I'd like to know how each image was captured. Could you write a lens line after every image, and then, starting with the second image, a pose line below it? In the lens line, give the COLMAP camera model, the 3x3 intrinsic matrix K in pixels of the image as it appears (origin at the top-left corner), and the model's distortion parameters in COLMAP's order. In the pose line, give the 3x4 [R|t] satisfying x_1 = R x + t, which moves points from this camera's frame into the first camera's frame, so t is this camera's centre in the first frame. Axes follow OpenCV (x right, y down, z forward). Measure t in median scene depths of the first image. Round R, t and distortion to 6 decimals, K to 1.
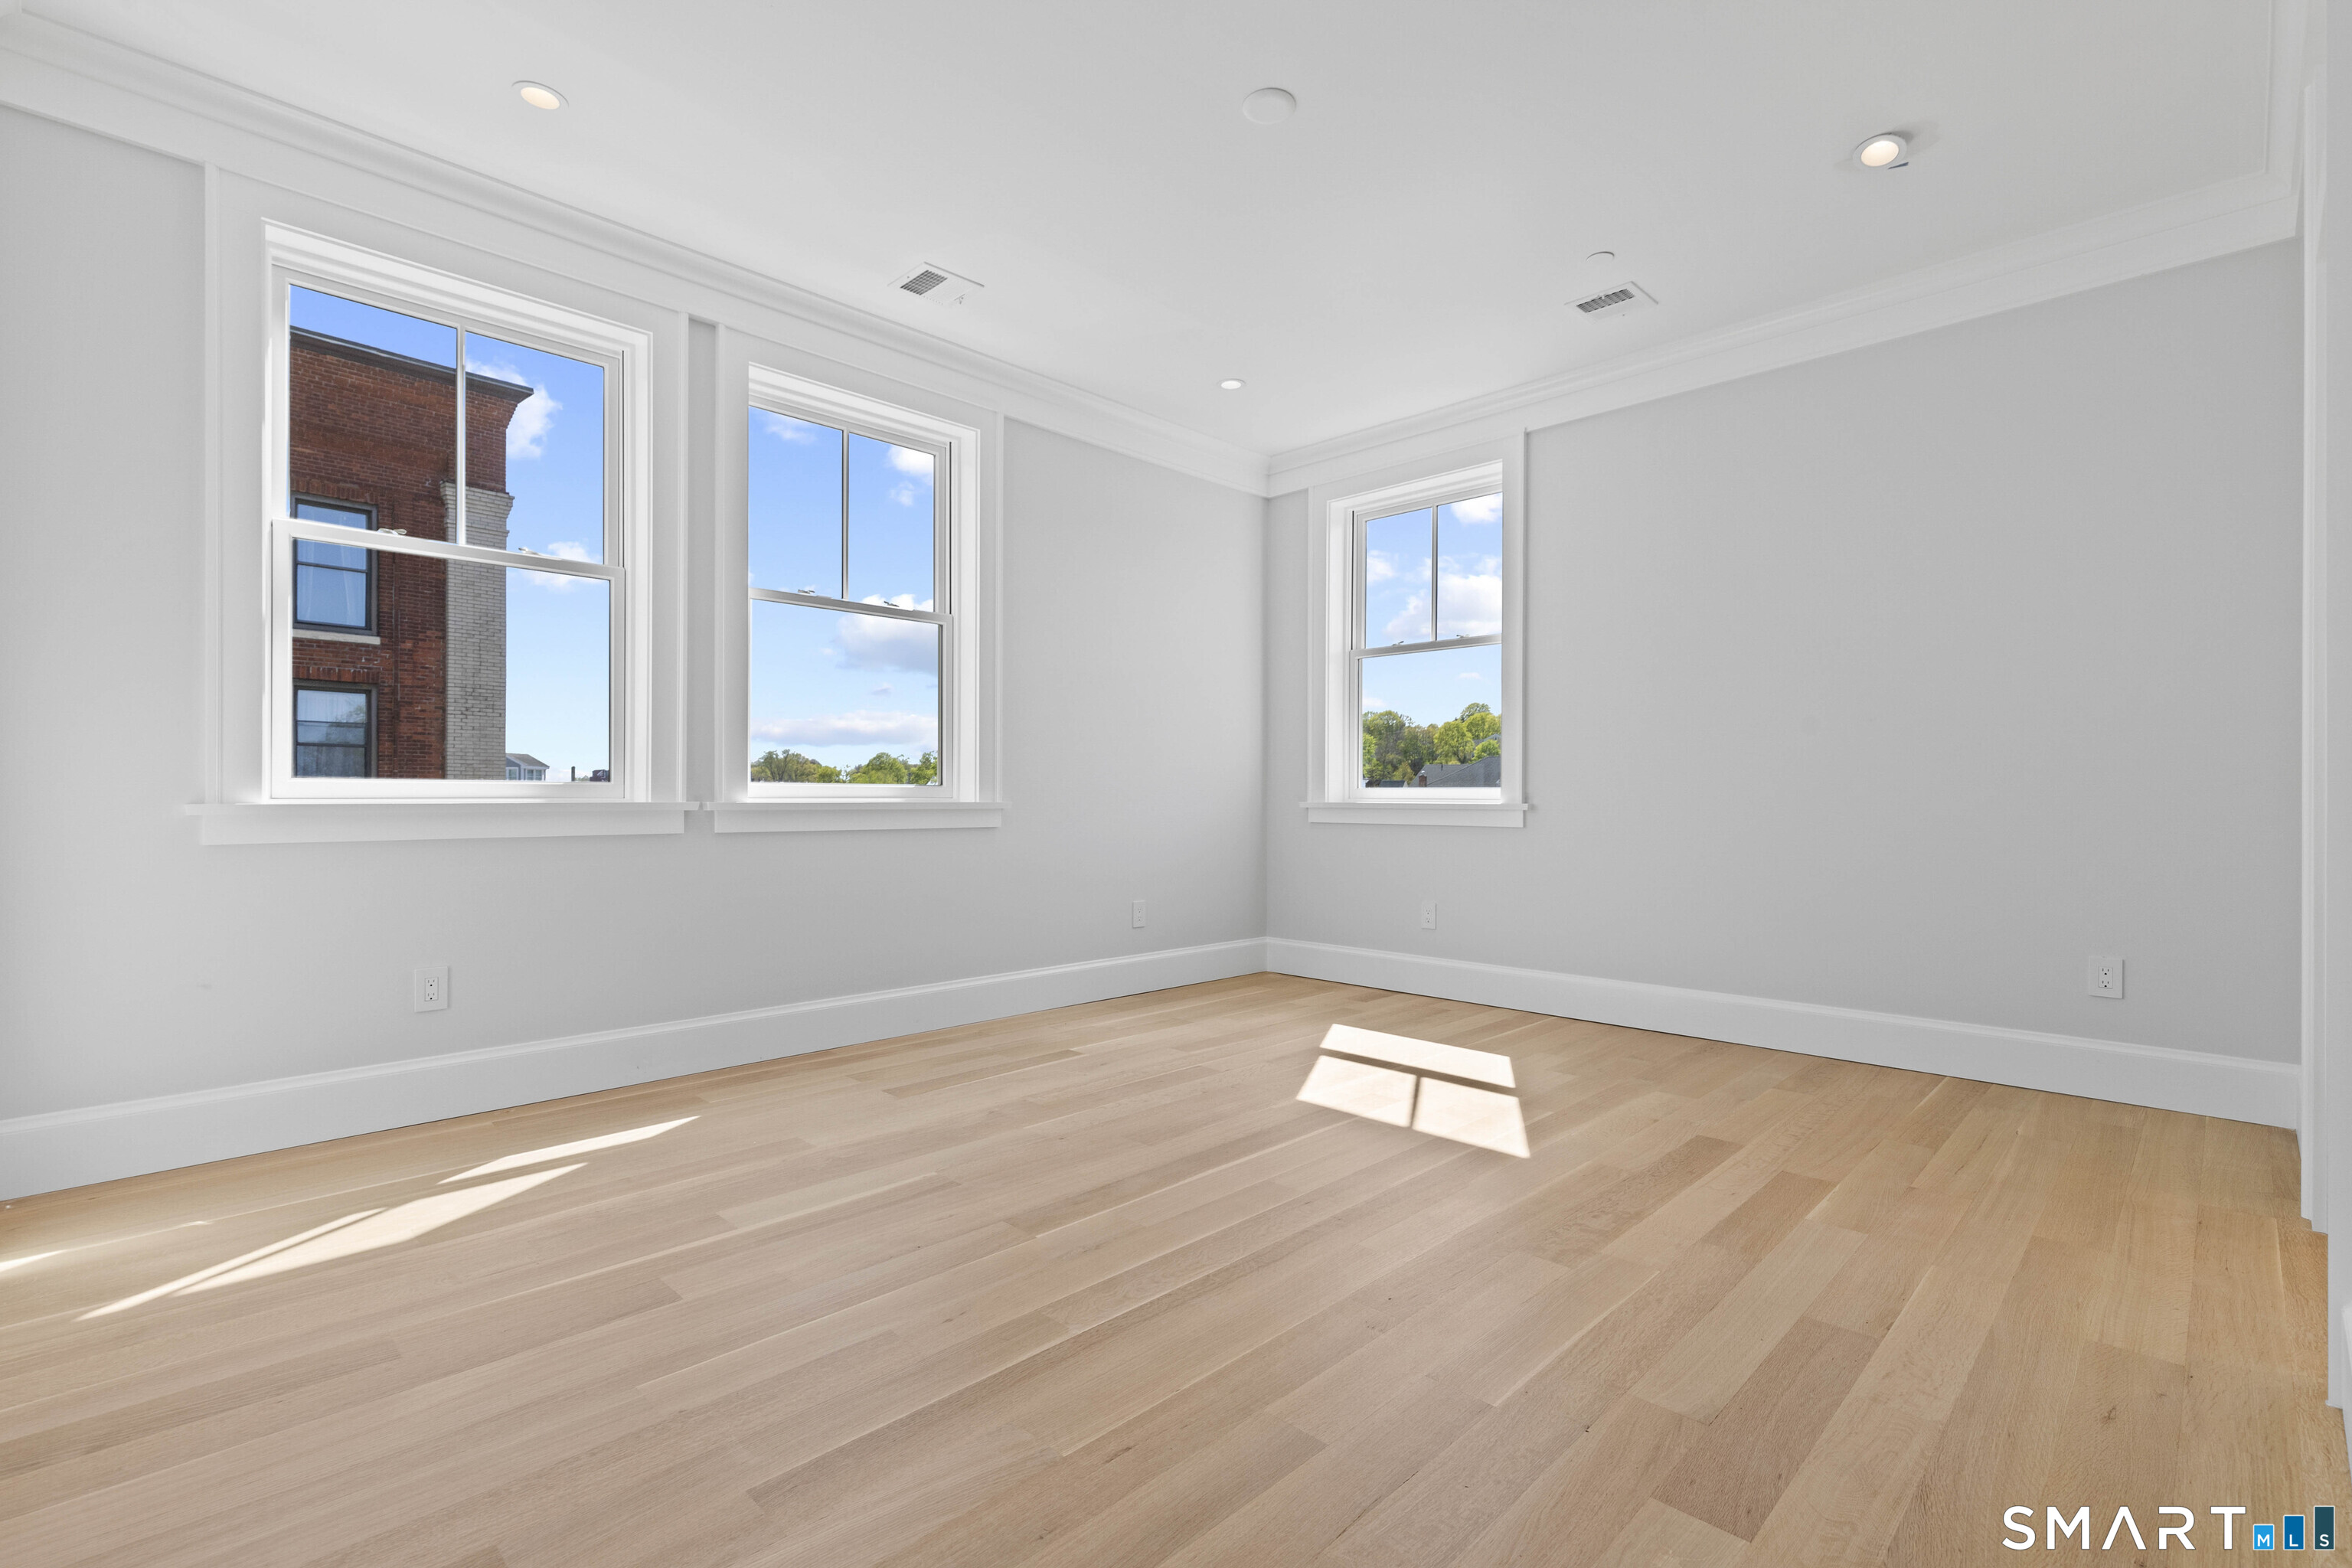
lens RADIAL K [[1079.3, 0, 1174.4], [0, 1079.3, 793.0], [0, 0, 1]] dist [0.011463, -0.000799]
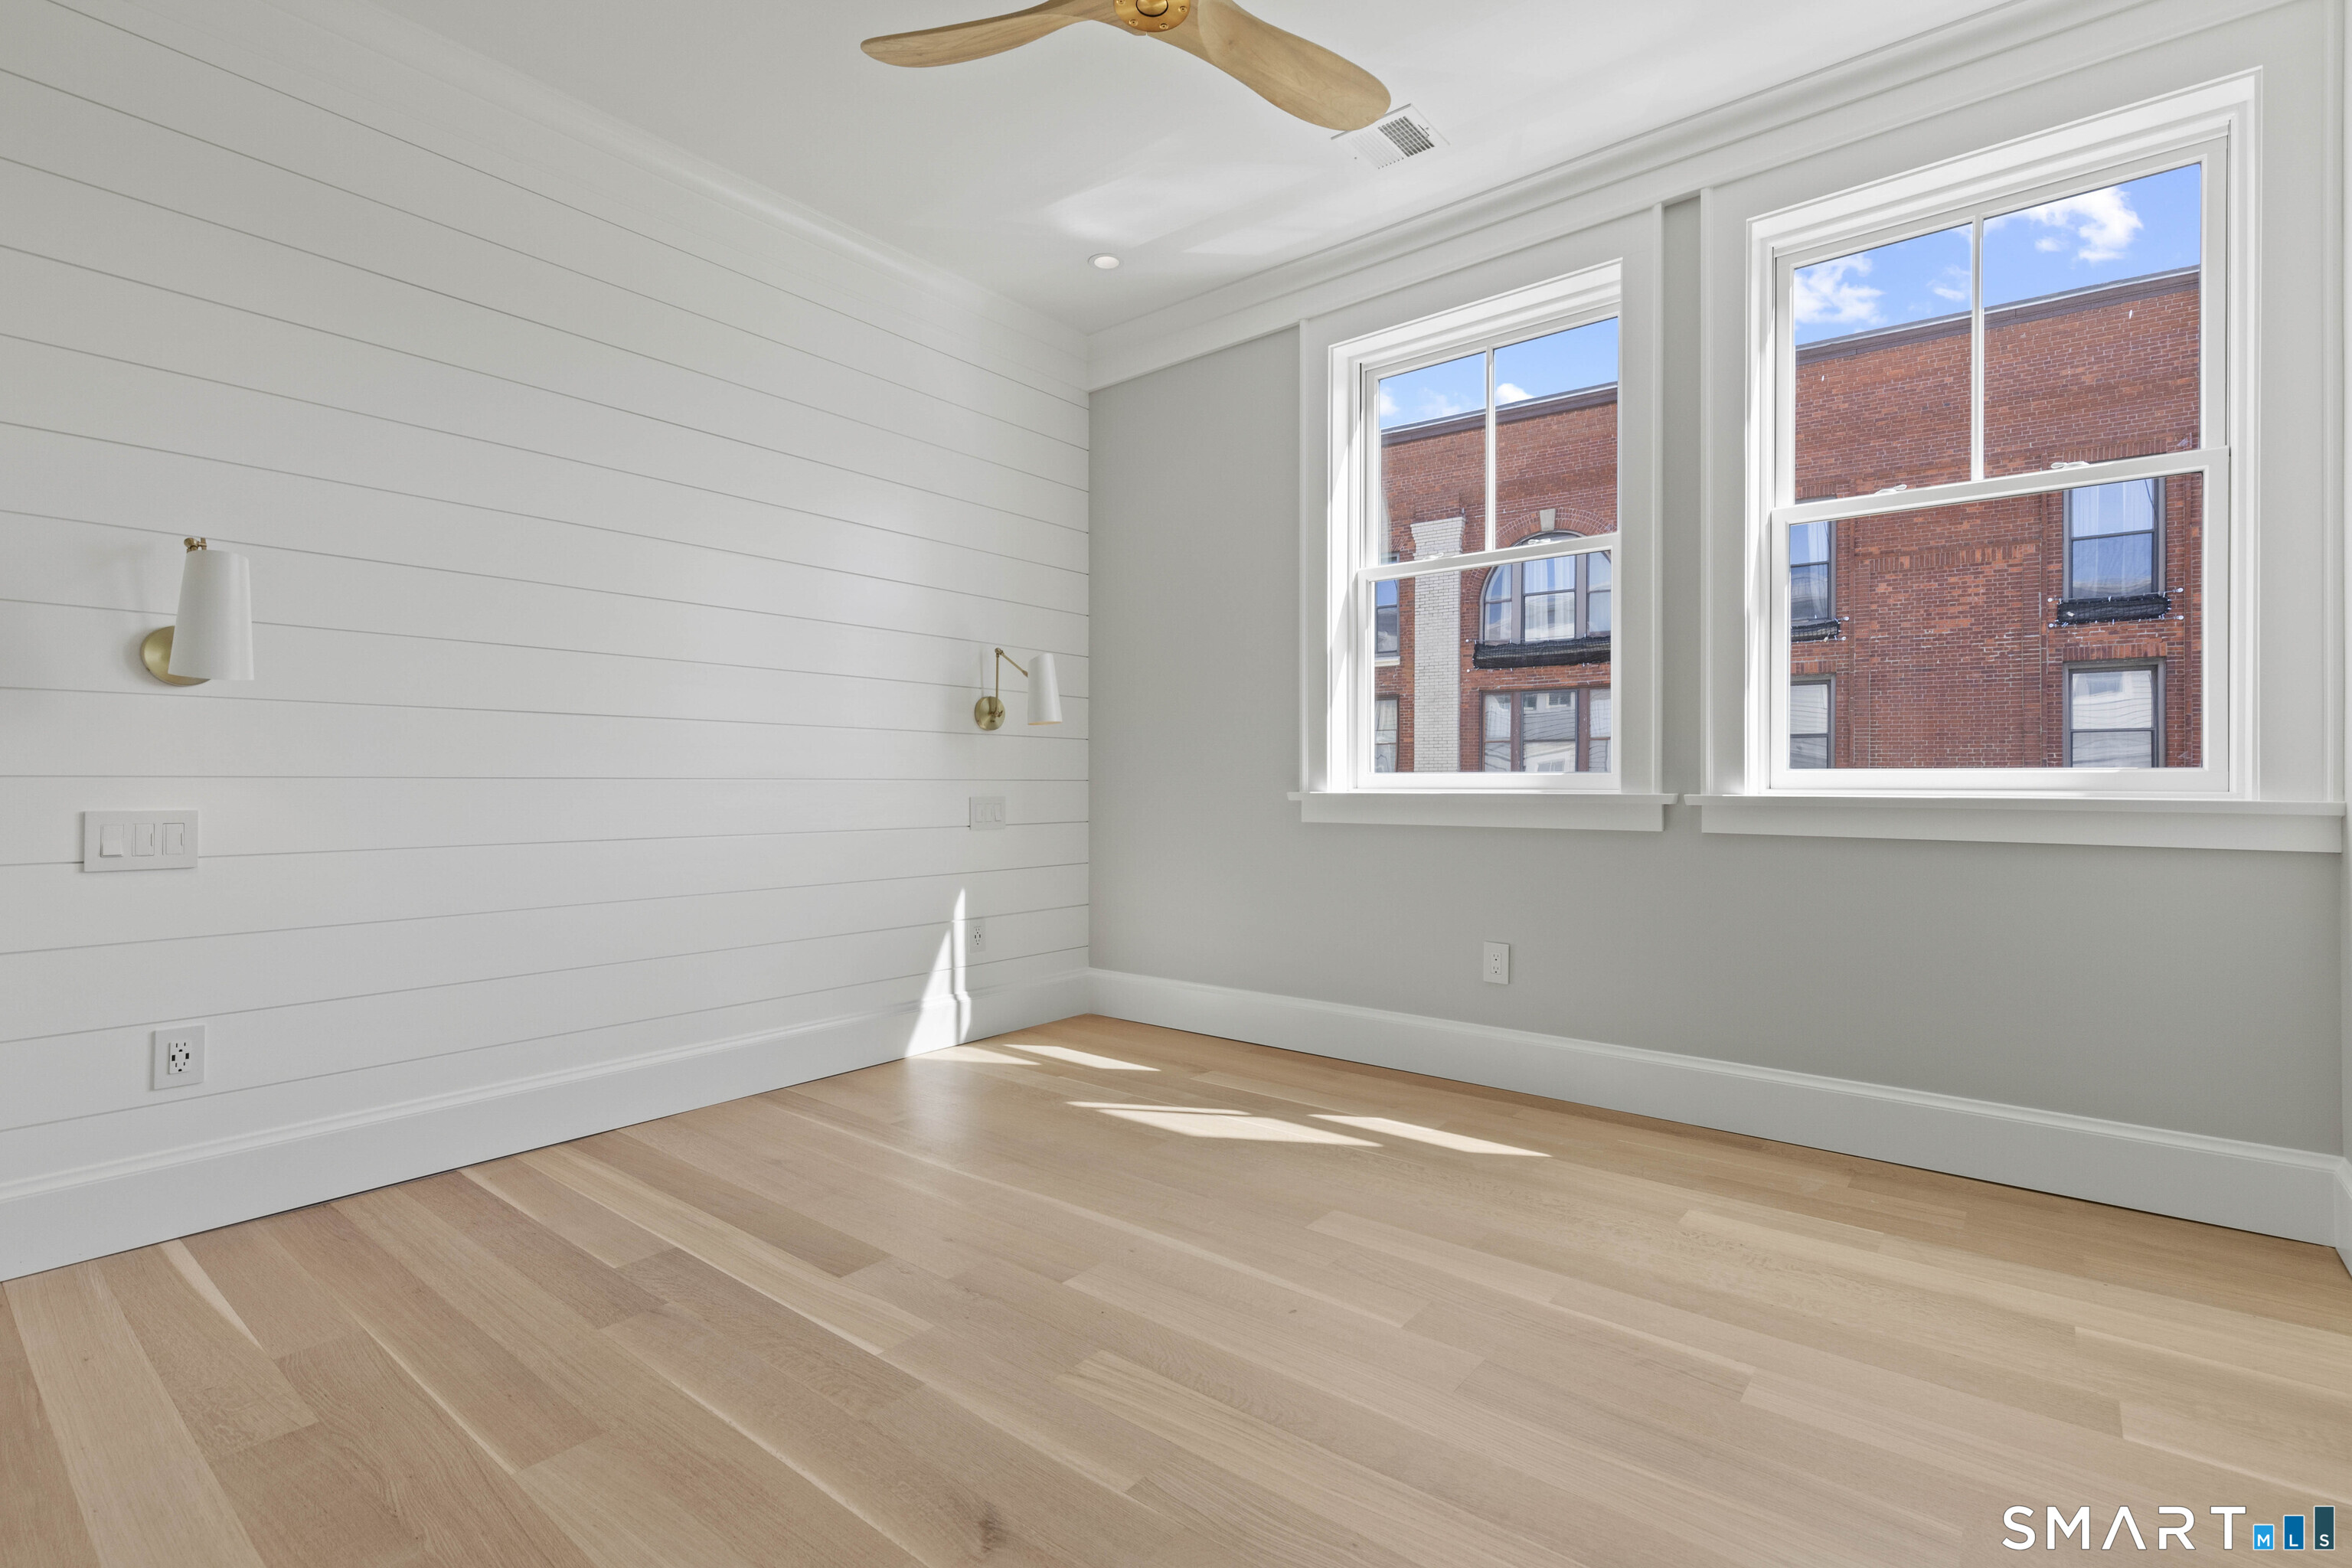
lens RADIAL K [[1079.3, 0, 1174.4], [0, 1079.3, 793.0], [0, 0, 1]] dist [0.011463, -0.000799]
pose [[0.089334, 0.008215, -0.995968, 0.339897], [-0.000317, 0.999966, 0.008219, 0.000894], [0.996002, -0.000419, 0.089334, 0.542553]]
